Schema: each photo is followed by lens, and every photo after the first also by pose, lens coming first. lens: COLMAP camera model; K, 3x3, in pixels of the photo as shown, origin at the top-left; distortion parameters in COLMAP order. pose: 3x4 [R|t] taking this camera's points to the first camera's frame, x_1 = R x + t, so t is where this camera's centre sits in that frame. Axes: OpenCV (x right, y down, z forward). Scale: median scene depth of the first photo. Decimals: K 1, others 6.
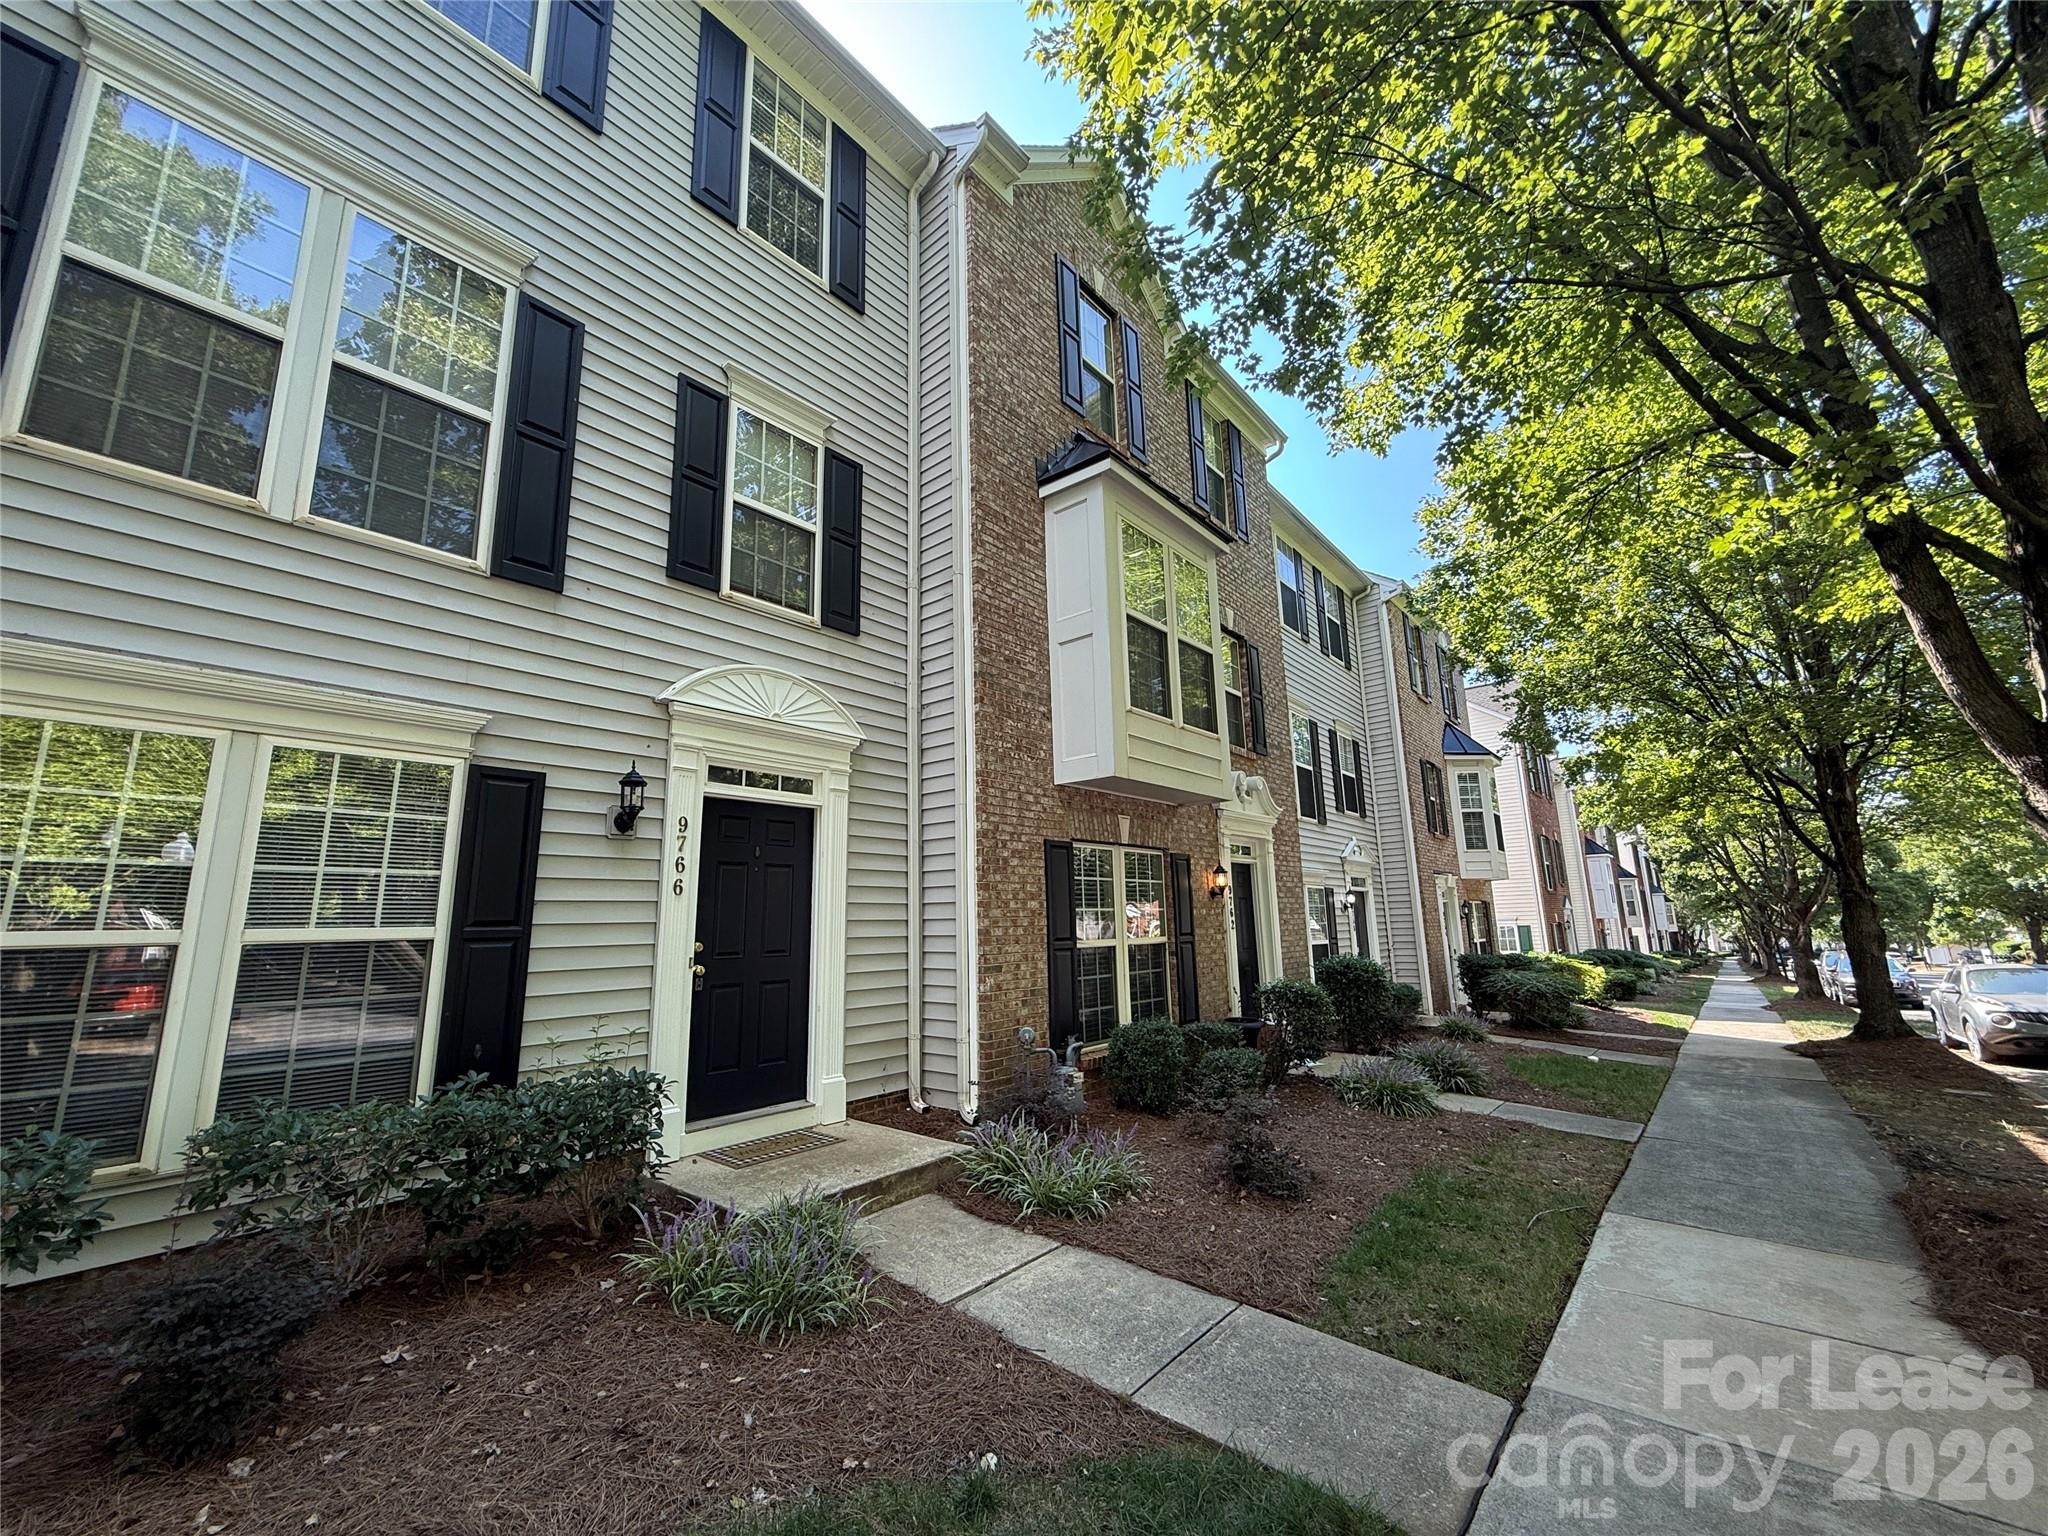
lens RADIAL K [[814.3, 0, 1017.8], [0, 814.3, 762.7], [0, 0, 1]] dist [-0.002952, 0.001237]
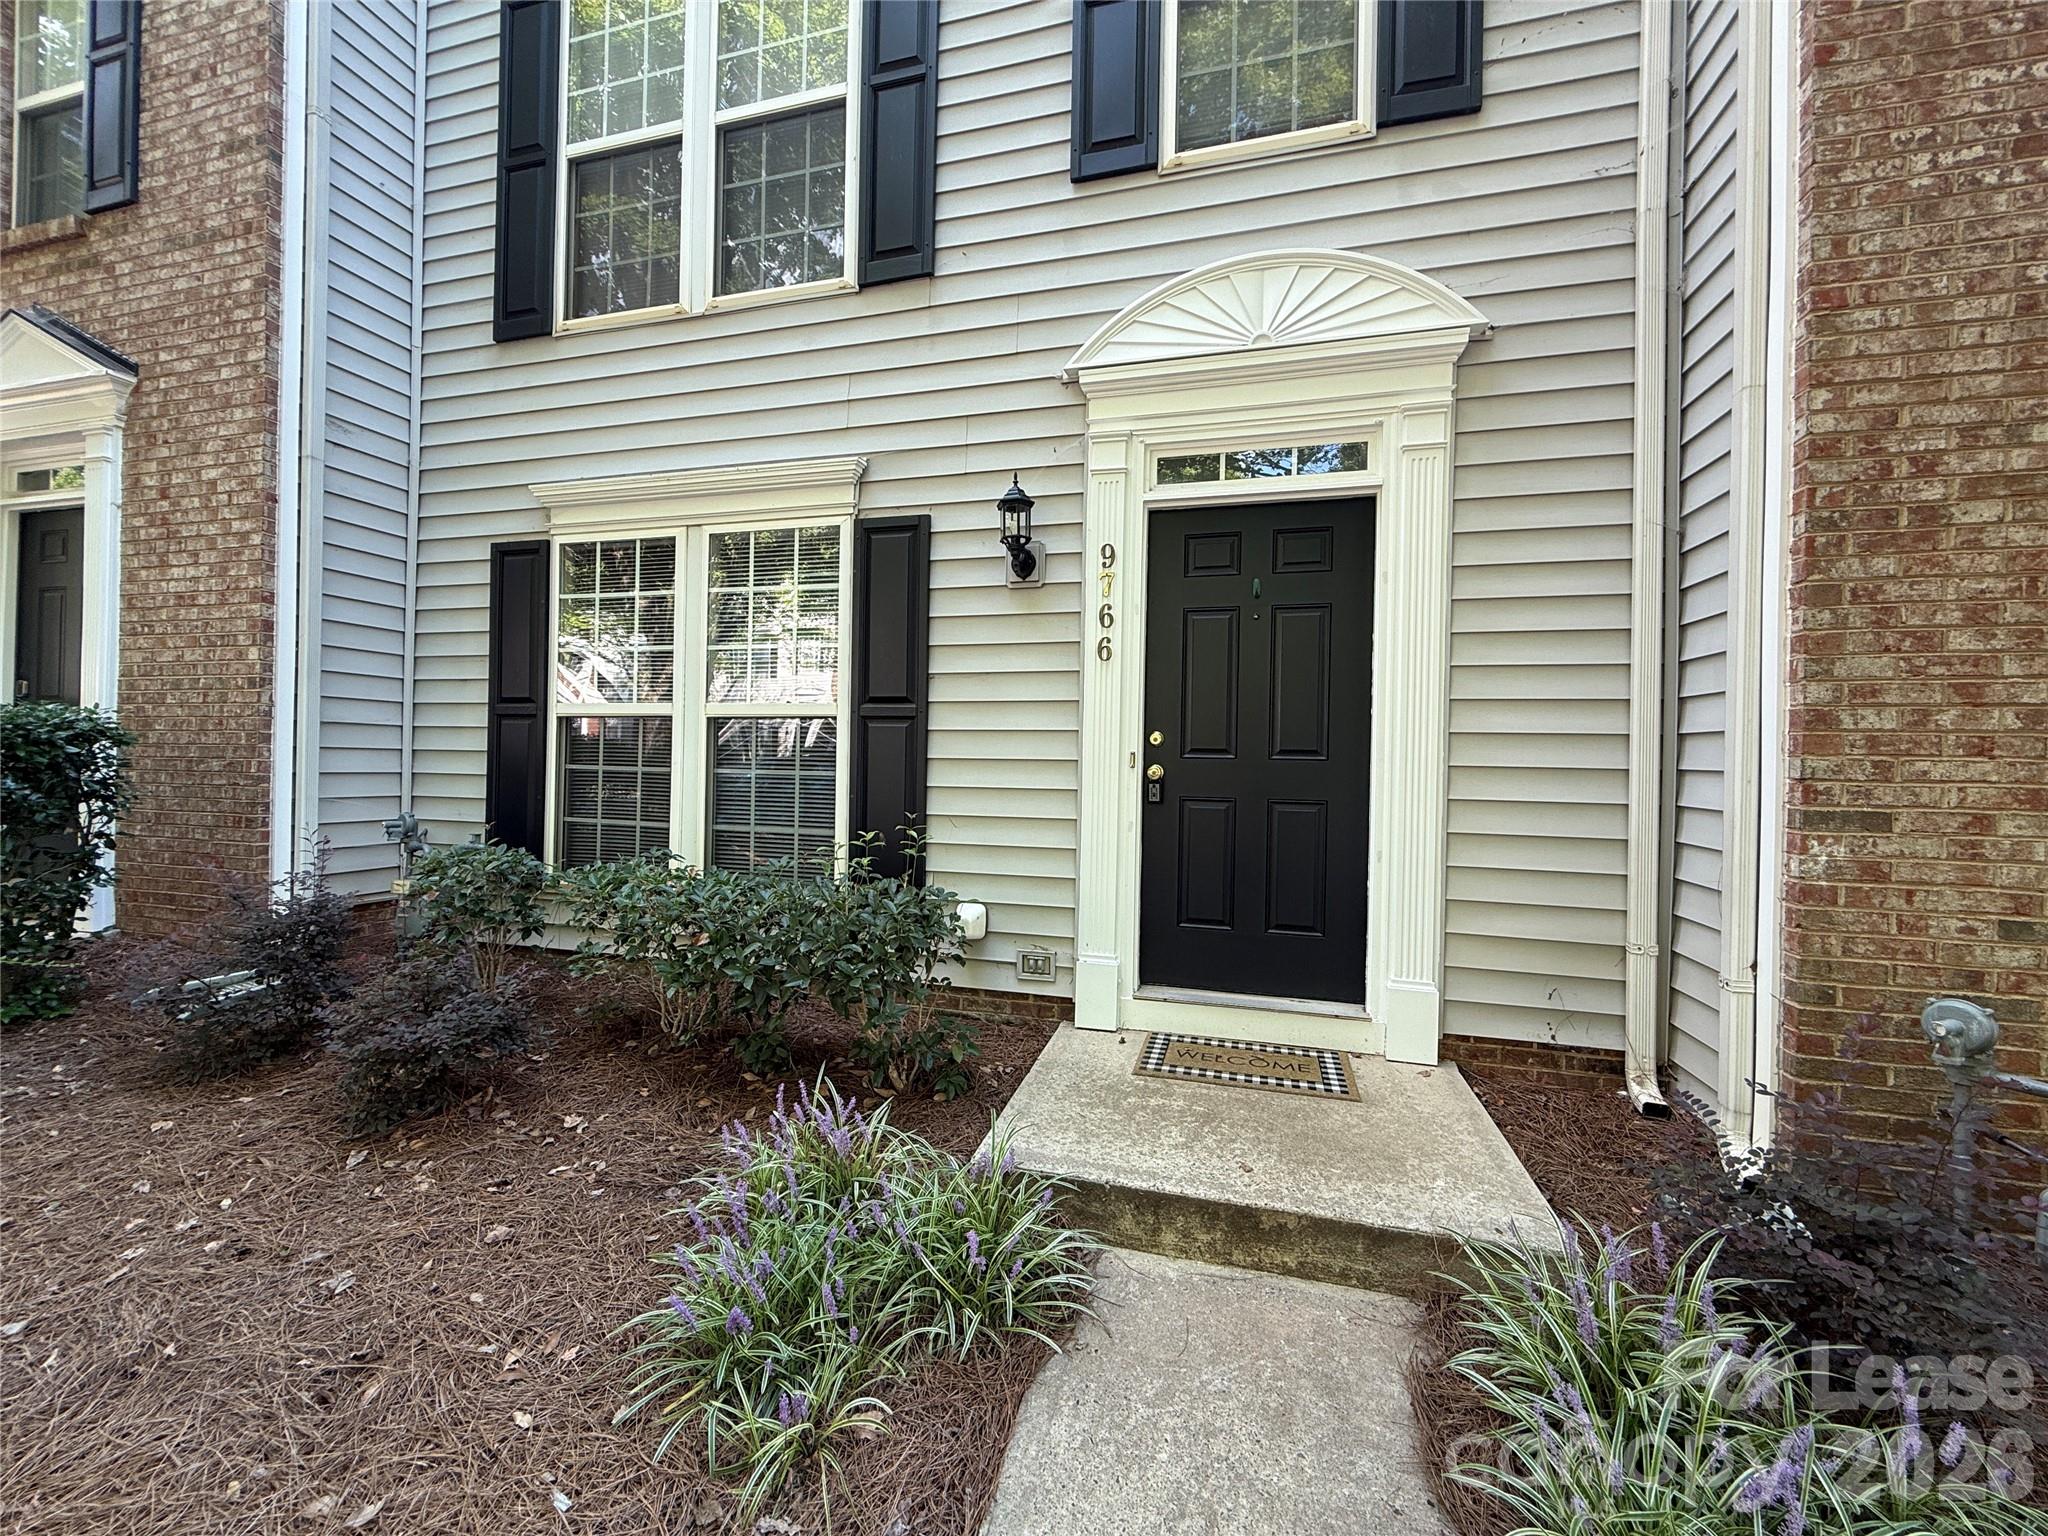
lens RADIAL K [[814.3, 0, 1025.5], [0, 814.3, 764.2], [0, 0, 1]] dist [-0.002952, 0.001237]
pose [[0.422416, 0.031438, -0.905857, 0.161708], [0.151230, 0.982945, 0.104634, 0.157748], [0.893697, -0.181192, 0.410458, 0.612858]]
